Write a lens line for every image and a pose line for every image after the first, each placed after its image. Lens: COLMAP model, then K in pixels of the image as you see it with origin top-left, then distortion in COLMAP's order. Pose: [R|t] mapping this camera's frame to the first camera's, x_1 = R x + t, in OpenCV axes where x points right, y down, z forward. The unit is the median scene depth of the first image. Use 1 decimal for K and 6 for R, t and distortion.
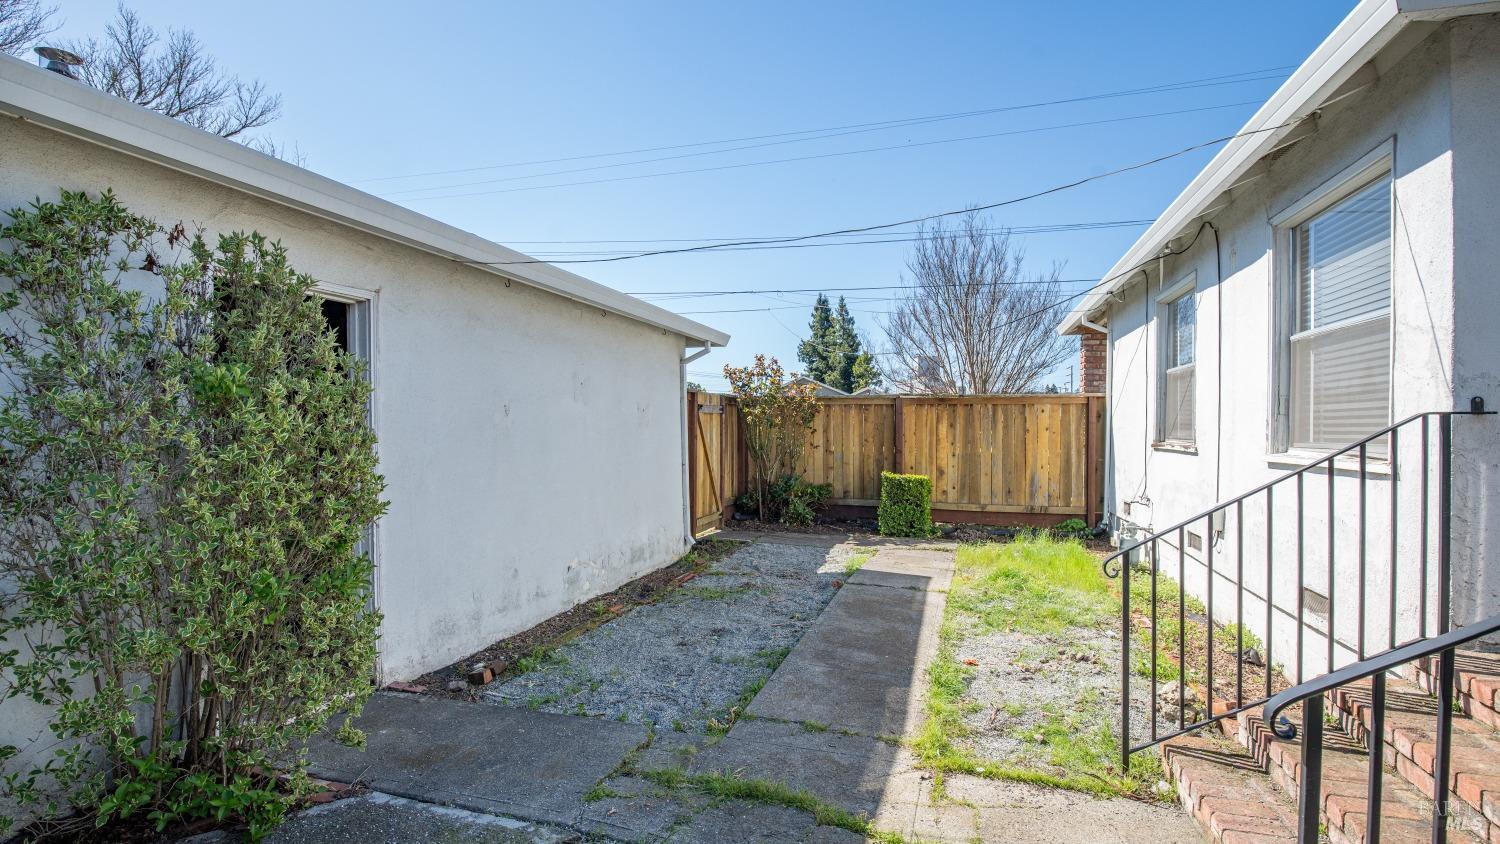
lens RADIAL K [[703.1, 0, 752.5], [0, 703.1, 428.9], [0, 0, 1]] dist [-0.025140, 0.000964]
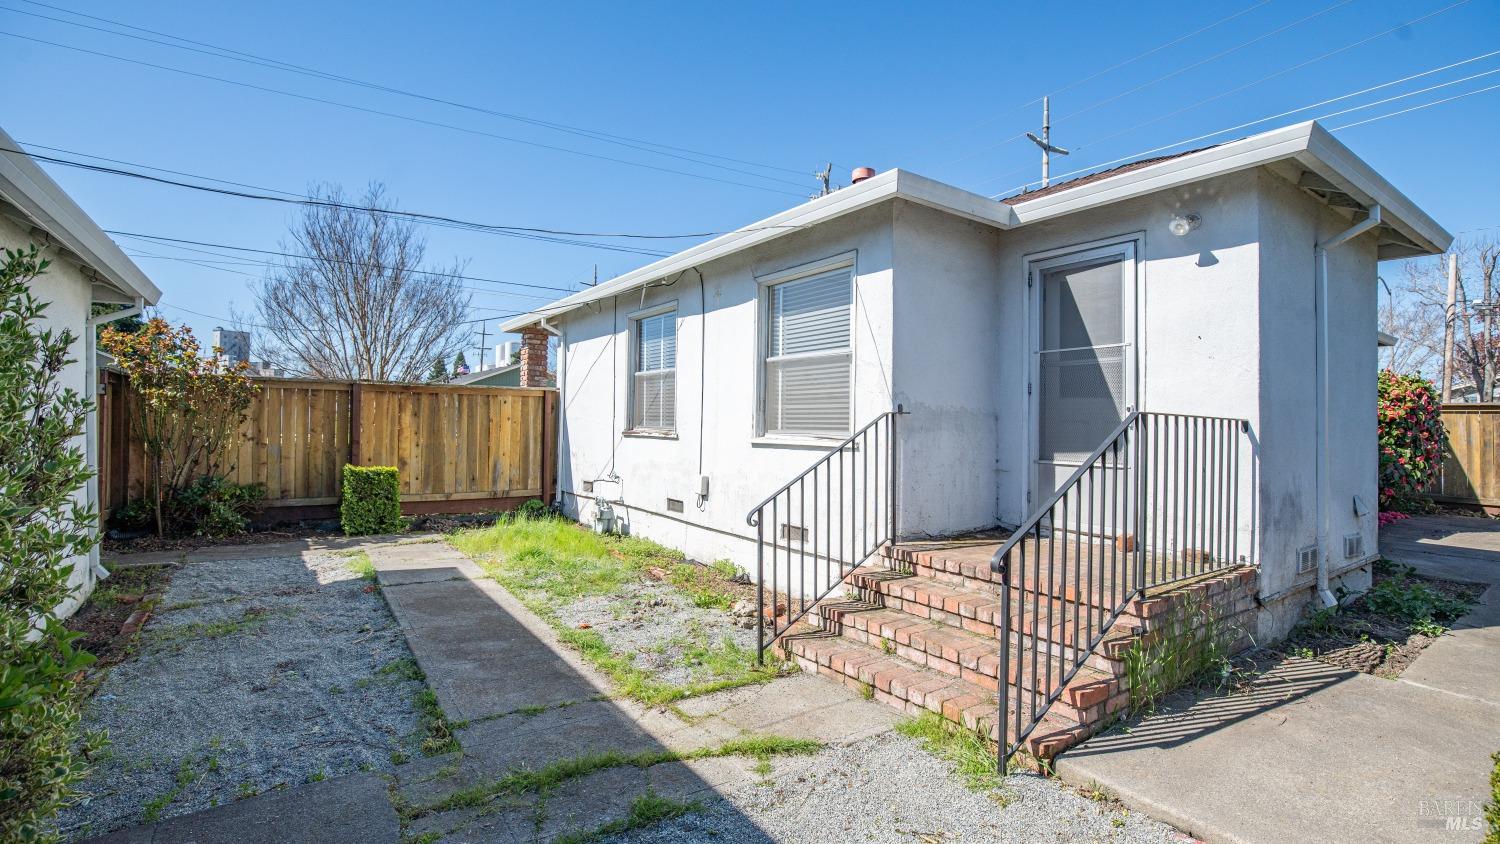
lens RADIAL K [[690.0, 0, 752.9], [0, 690.0, 413.7], [0, 0, 1]] dist [-0.030275, 0.001306]
pose [[0.618906, 0.011639, 0.785379, -0.236495], [-0.006844, 0.999932, -0.009426, -0.000356], [-0.785435, 0.000459, 0.618944, 0.060285]]
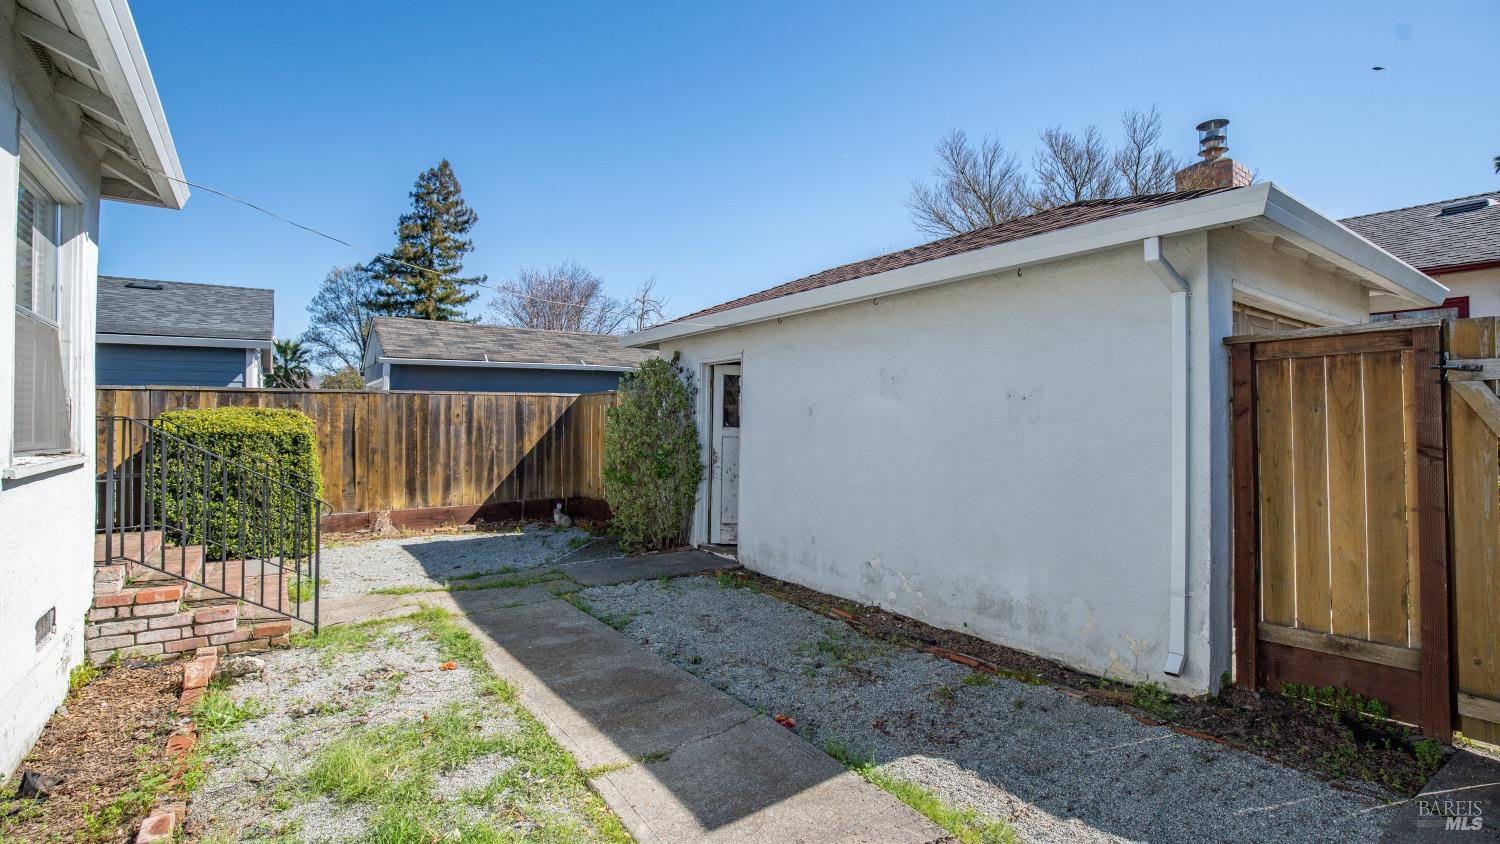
lens RADIAL K [[690.0, 0, 752.9], [0, 690.0, 413.7], [0, 0, 1]] dist [-0.030275, 0.001306]
pose [[-0.618546, -0.009681, -0.785689, 0.482269], [-0.000228, 0.999926, -0.012141, -0.004287], [0.785749, -0.007330, -0.618502, 1.154702]]
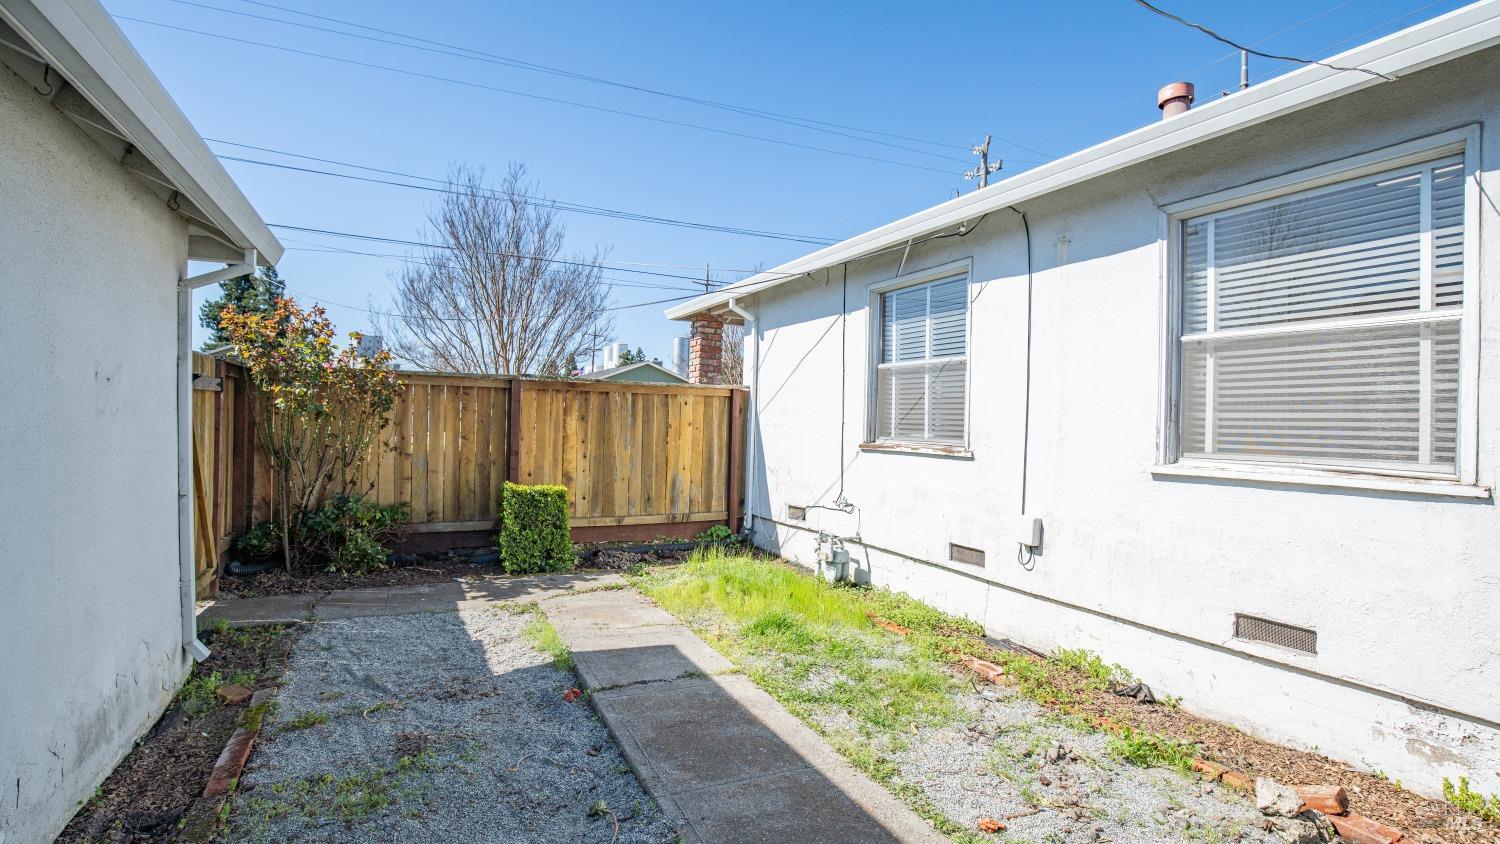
lens RADIAL K [[690.0, 0, 752.9], [0, 690.0, 413.7], [0, 0, 1]] dist [-0.030275, 0.001306]
pose [[0.722712, 0.016701, 0.690947, -0.149451], [-0.014760, 0.999853, -0.008729, -0.008612], [-0.690992, -0.003889, 0.722852, 0.430135]]
